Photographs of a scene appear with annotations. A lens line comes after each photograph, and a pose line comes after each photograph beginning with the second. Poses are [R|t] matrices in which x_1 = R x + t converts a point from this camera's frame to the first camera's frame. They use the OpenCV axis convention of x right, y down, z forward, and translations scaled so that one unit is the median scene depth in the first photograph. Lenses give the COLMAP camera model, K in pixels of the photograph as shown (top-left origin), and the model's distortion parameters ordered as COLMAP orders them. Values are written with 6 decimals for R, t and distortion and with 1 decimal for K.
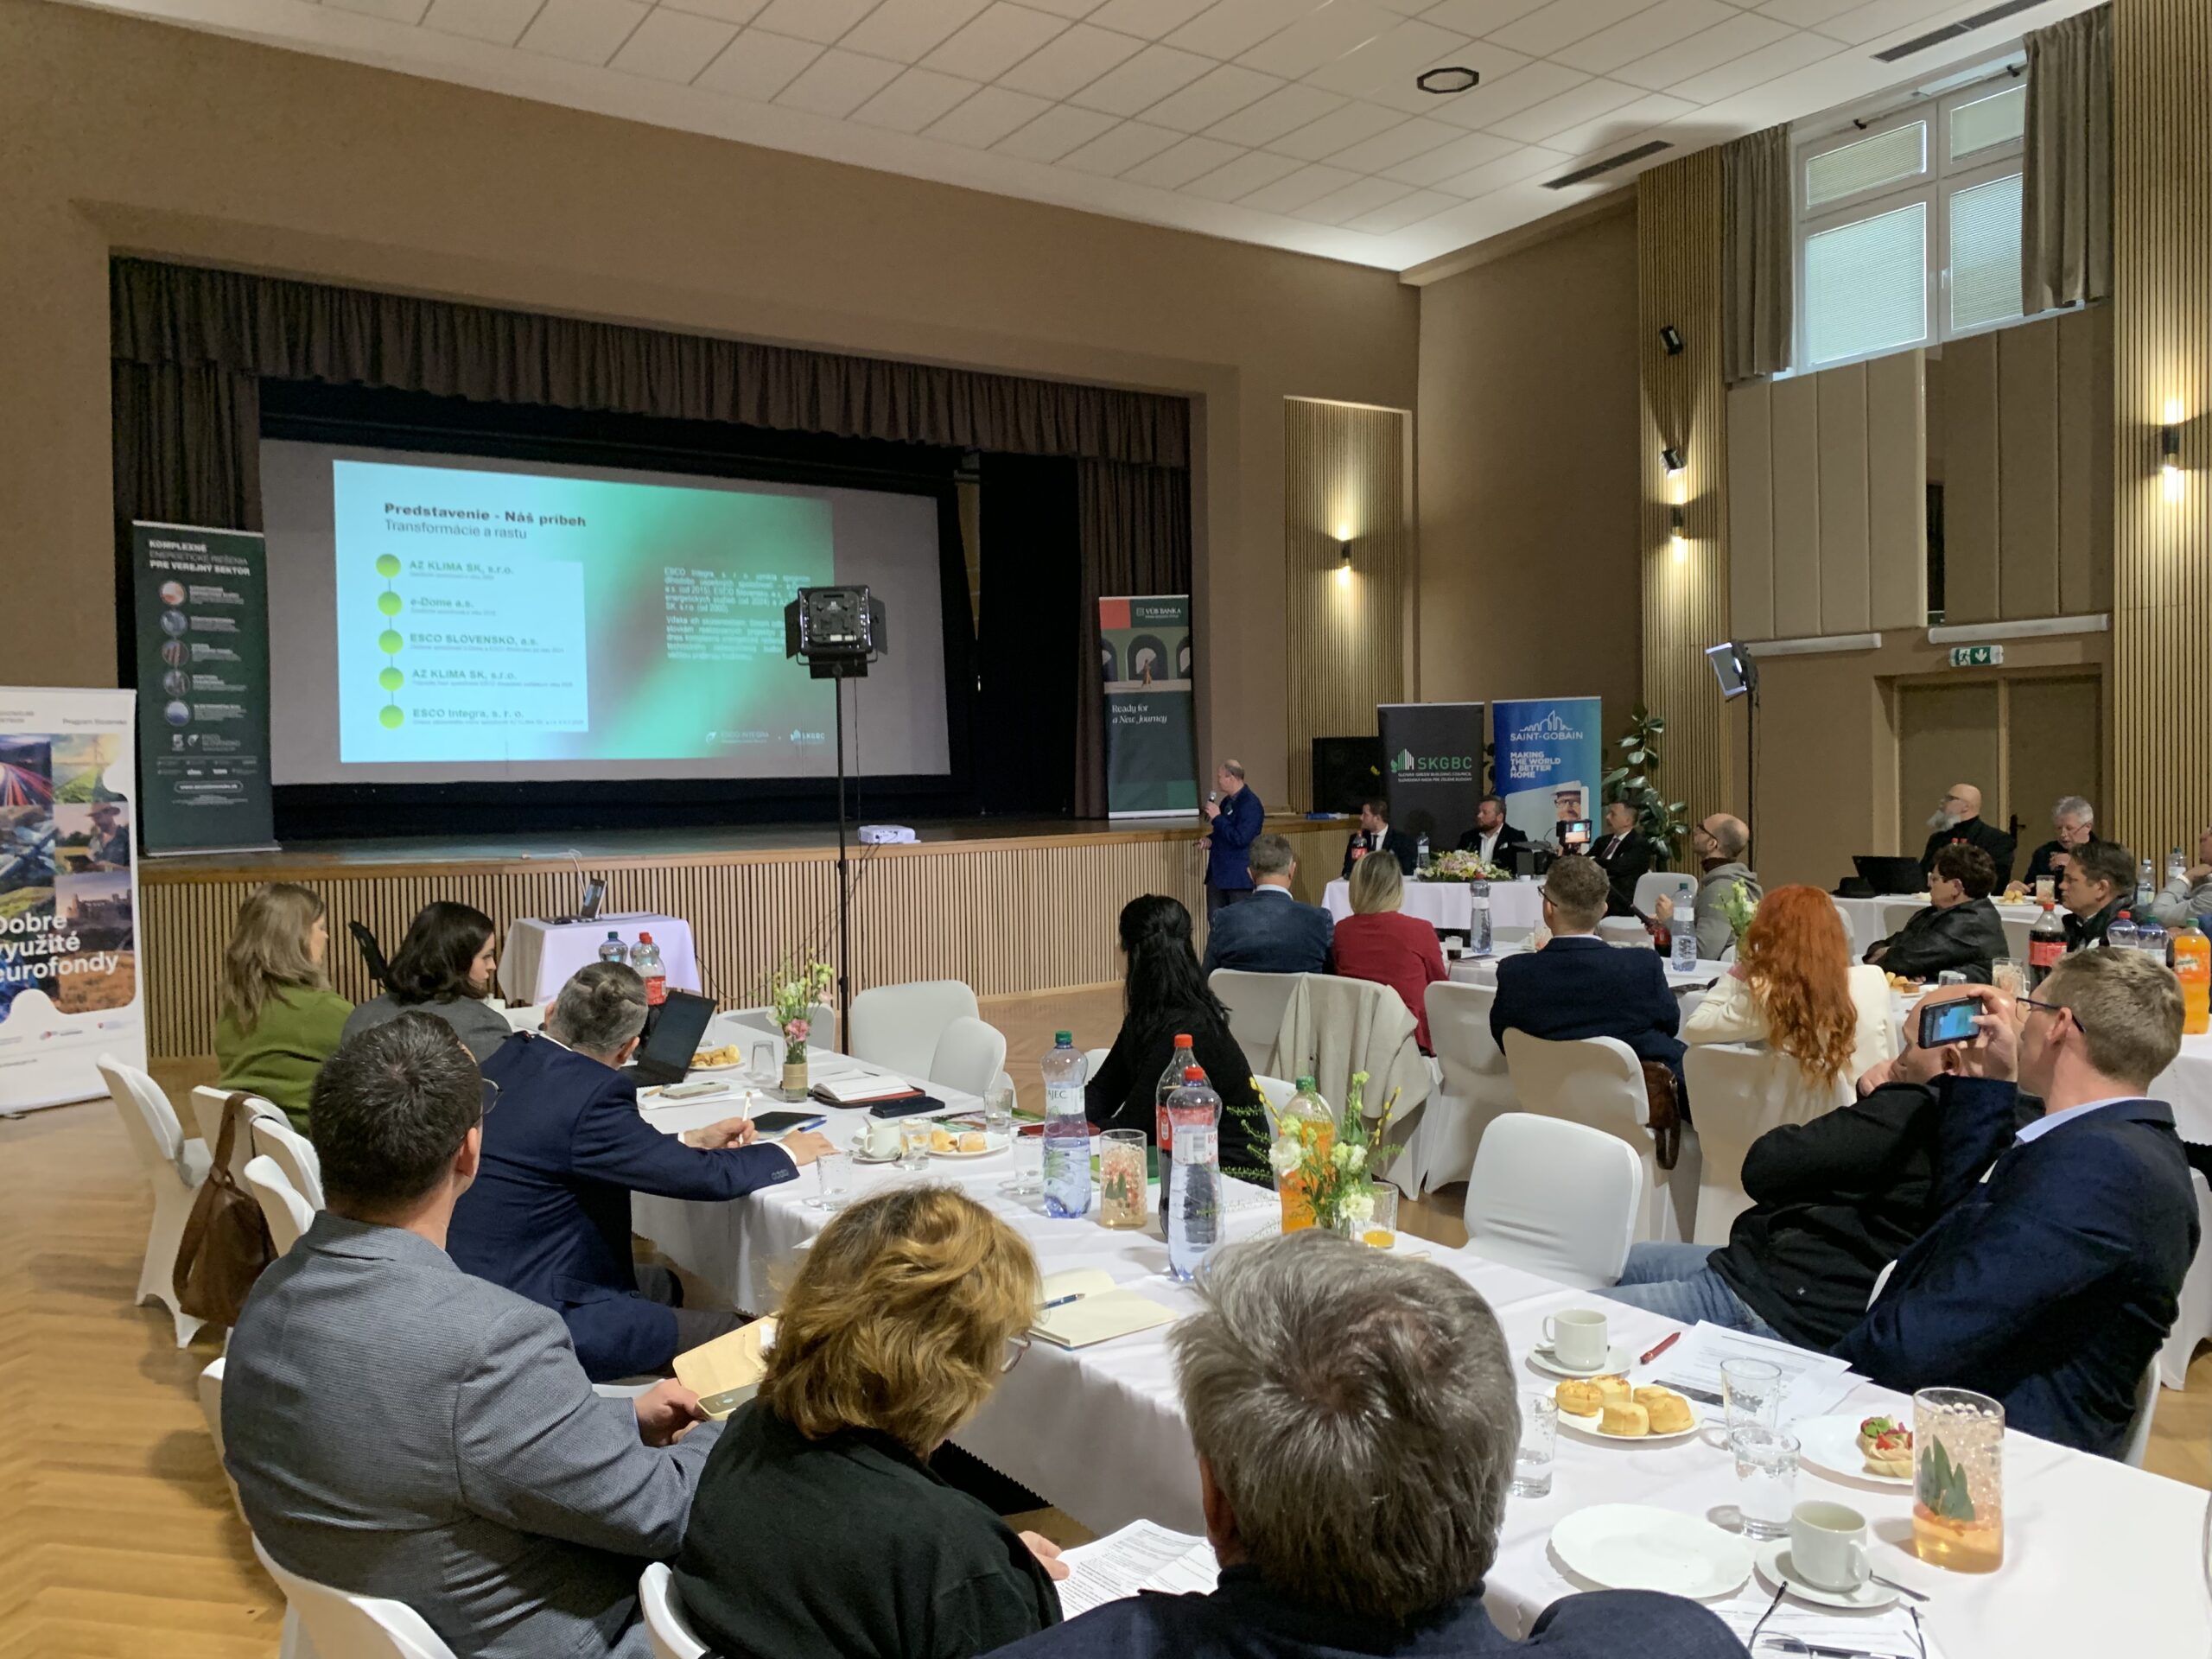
lens RADIAL K [[1657.9, 0, 1103.0], [0, 1657.9, 822.7], [0, 0, 1]] dist [0.024556, -0.014720]
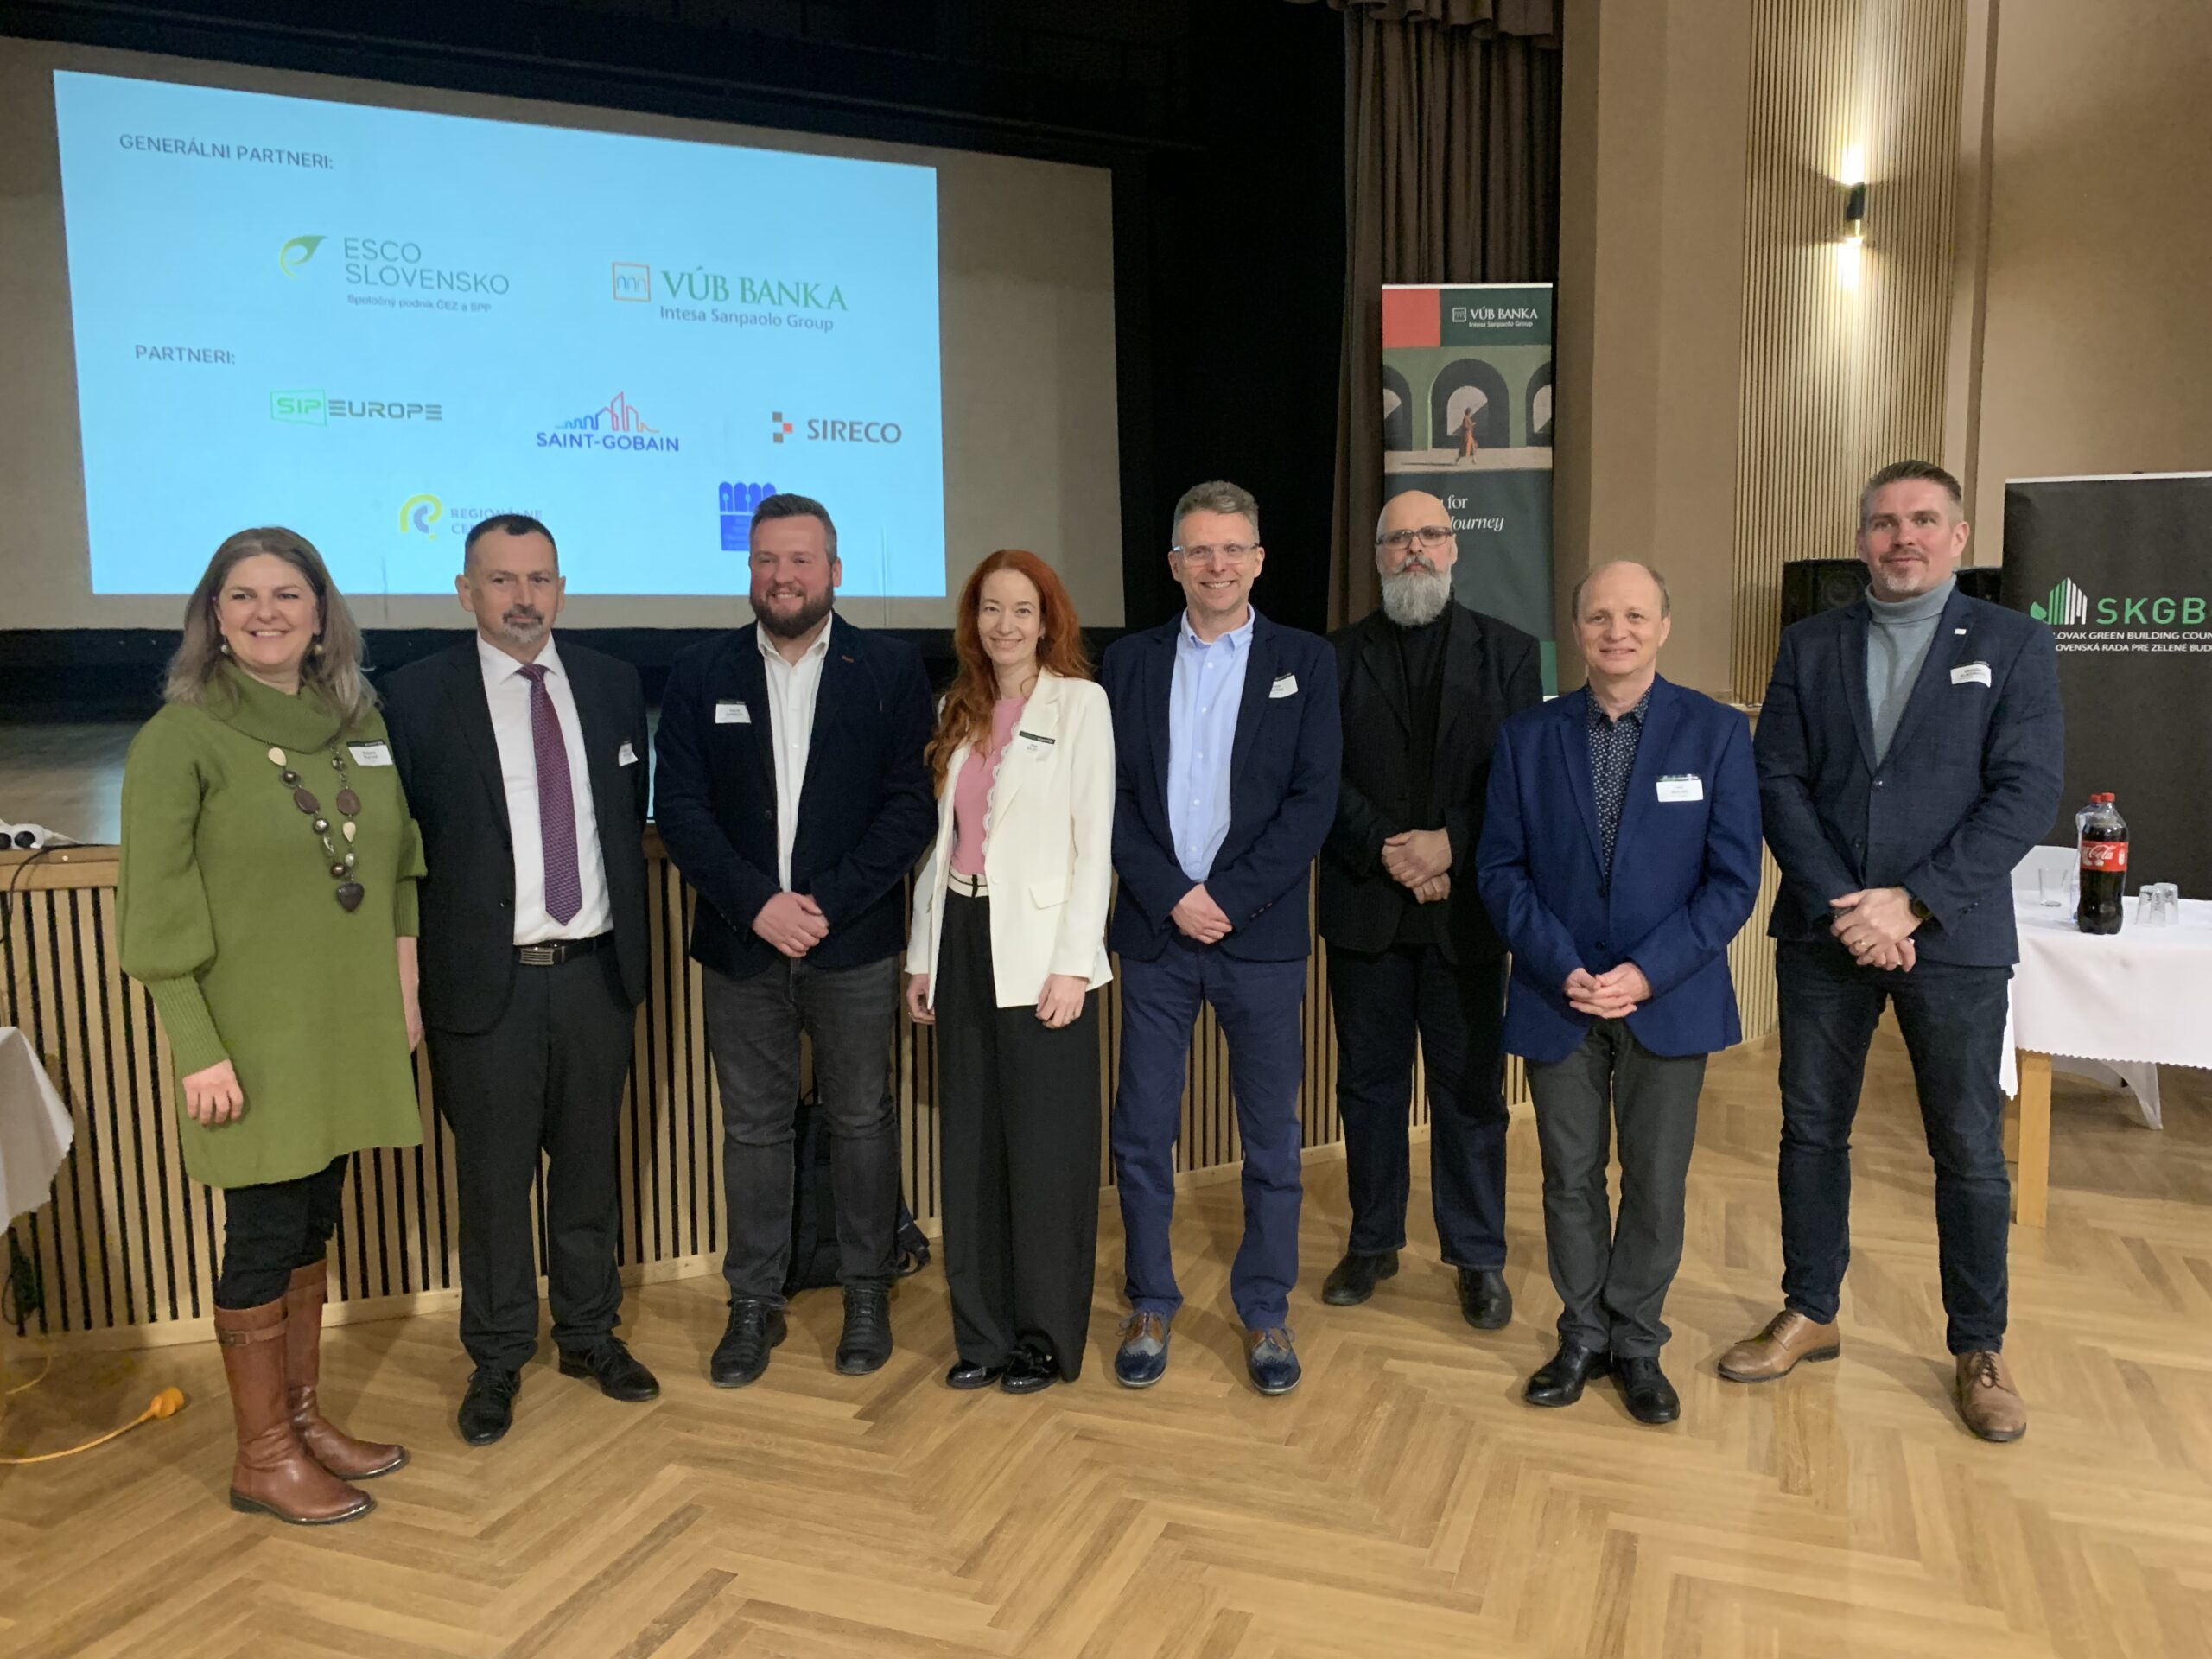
lens RADIAL K [[1672.3, 0, 1115.6], [0, 1672.3, 832.1], [0, 0, 1]] dist [-0.002965, 0.000966]
pose [[0.989651, 0.027841, -0.140770, -0.007687], [-0.014765, 0.995548, 0.093093, -0.016020], [0.142735, -0.090051, 0.985656, 0.577340]]
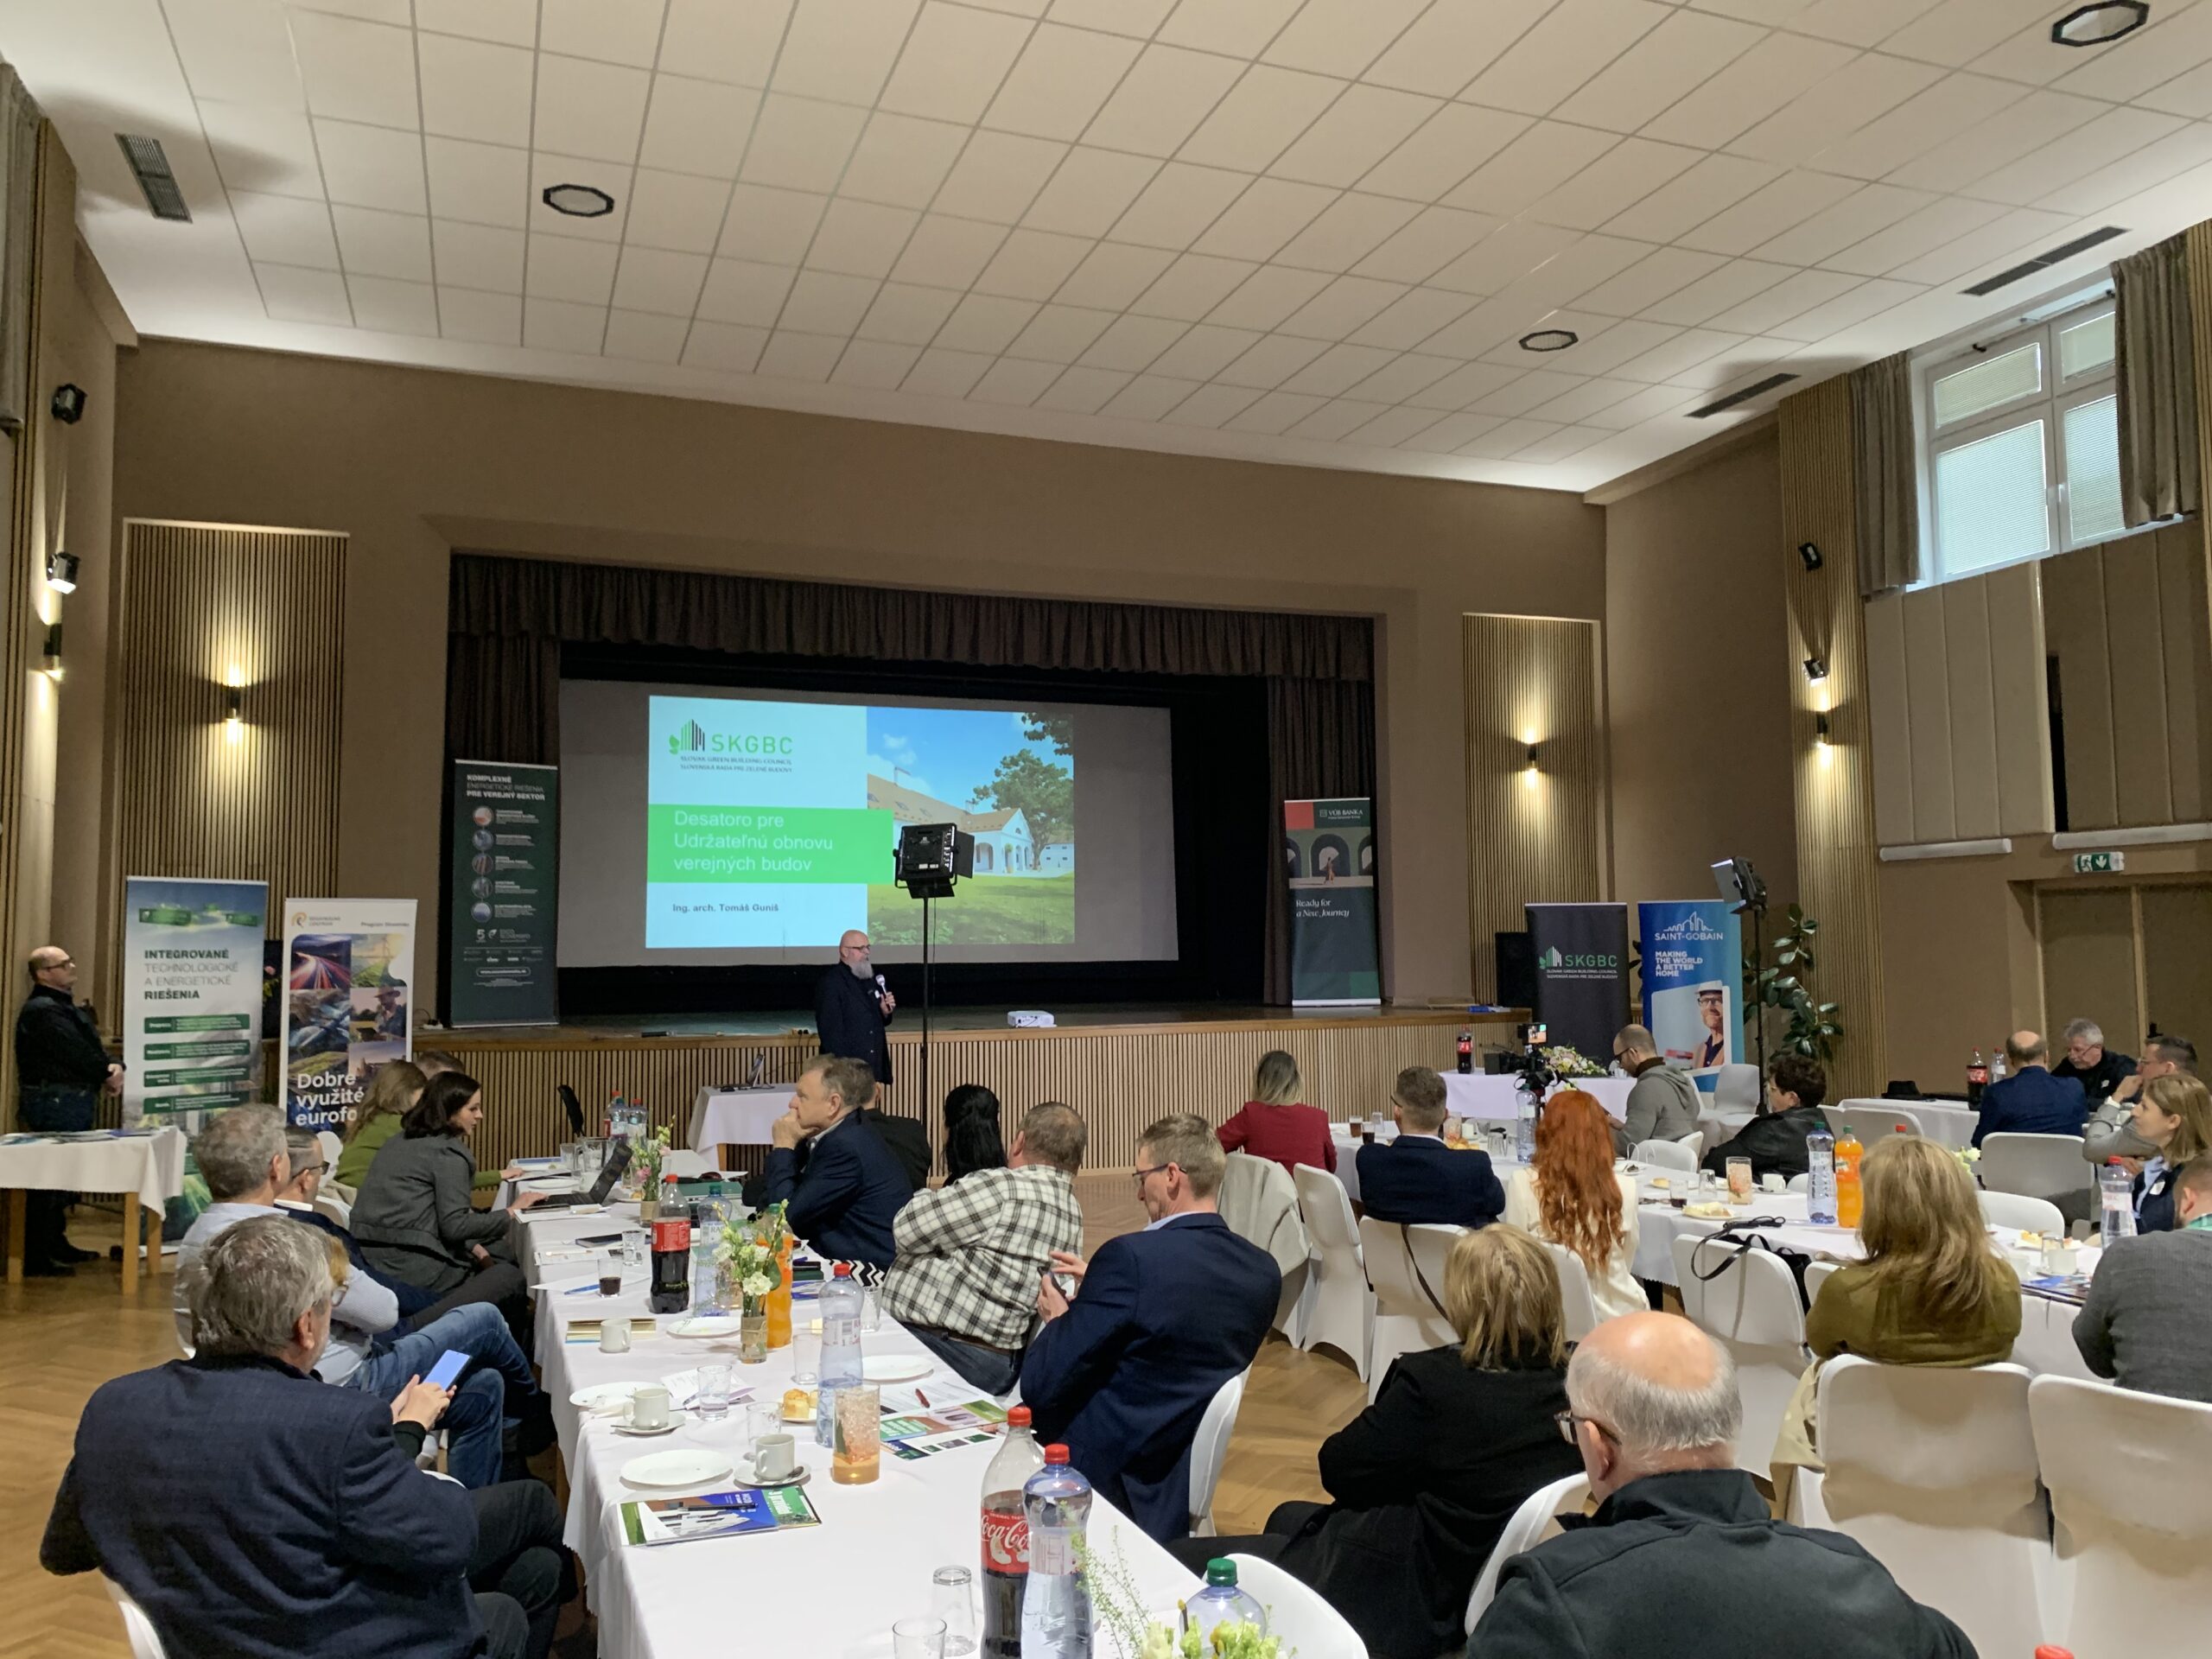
lens RADIAL K [[1660.9, 0, 1113.0], [0, 1660.9, 836.0], [0, 0, 1]] dist [0.006260, 0.000359]
pose [[0.974827, -0.005227, -0.222903, 0.164757], [-0.016673, 0.995217, -0.096251, -0.009604], [0.222340, 0.097545, 0.970077, -0.094614]]
